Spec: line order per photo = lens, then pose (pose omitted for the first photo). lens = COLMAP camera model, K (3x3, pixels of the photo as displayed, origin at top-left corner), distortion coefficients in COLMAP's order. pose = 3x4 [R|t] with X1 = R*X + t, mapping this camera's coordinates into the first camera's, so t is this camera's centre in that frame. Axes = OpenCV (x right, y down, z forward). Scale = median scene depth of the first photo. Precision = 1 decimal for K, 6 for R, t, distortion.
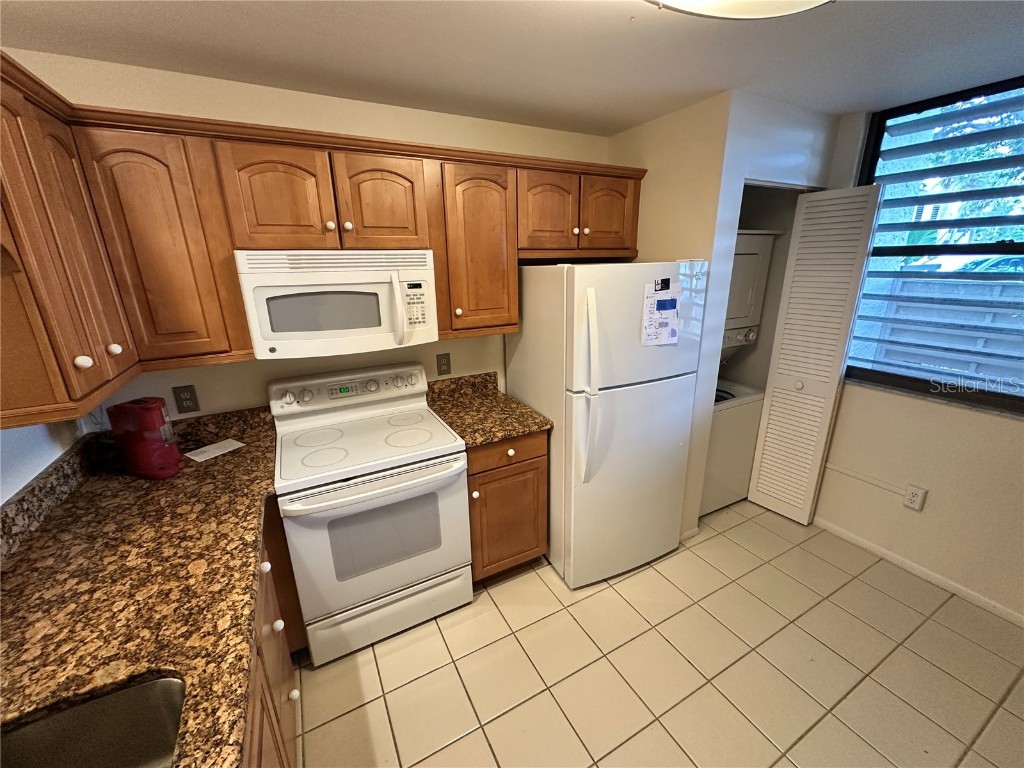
lens RADIAL K [[407.1, 0, 511.5], [0, 407.1, 384.2], [0, 0, 1]] dist [-0.001686, 0.000233]
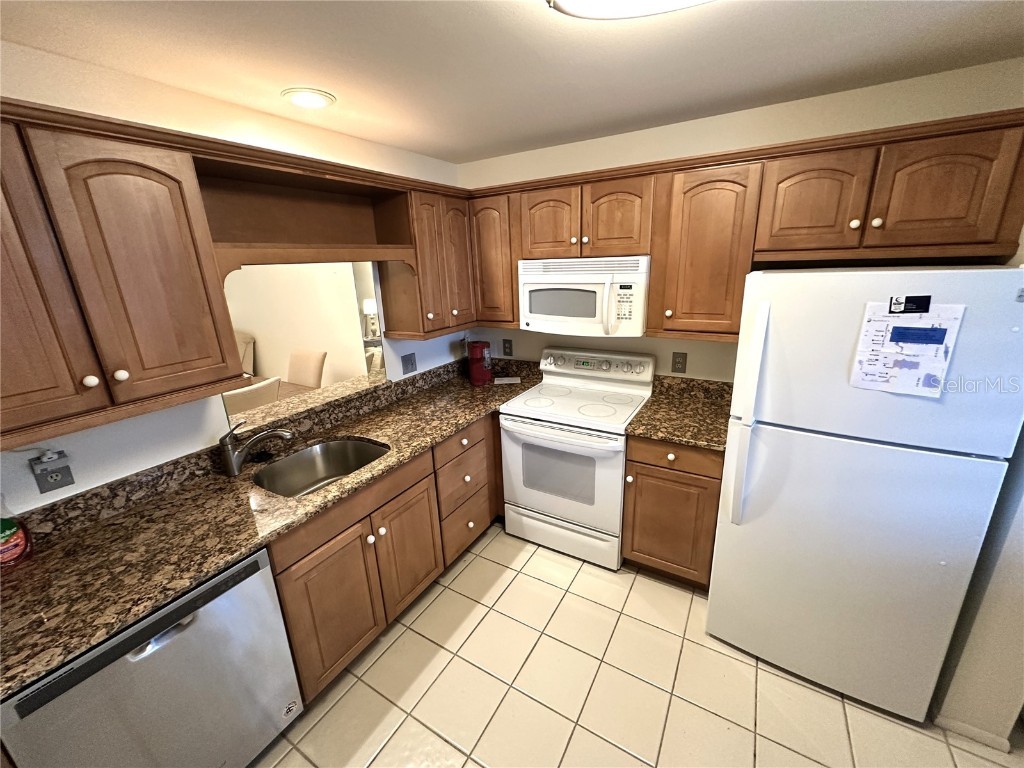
lens RADIAL K [[407.1, 0, 511.5], [0, 407.1, 384.2], [0, 0, 1]] dist [-0.001686, 0.000233]
pose [[0.516112, 0.248155, -0.819785, 0.608335], [-0.221818, 0.963182, 0.151913, -0.074810], [0.827300, 0.103439, 0.552155, 0.104377]]
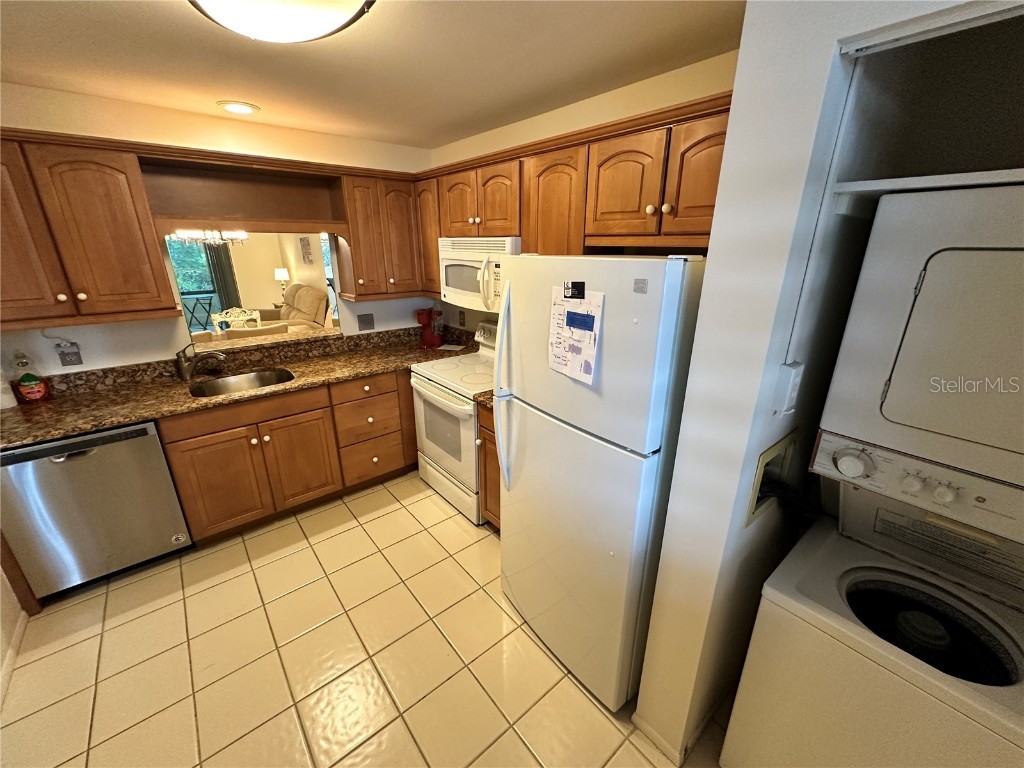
lens RADIAL K [[407.1, 0, 511.5], [0, 407.1, 384.2], [0, 0, 1]] dist [-0.001686, 0.000233]
pose [[0.205743, 0.337276, -0.918648, 1.022949], [-0.290364, 0.917497, 0.271823, -0.253166], [0.934537, 0.210817, 0.286701, 0.734360]]
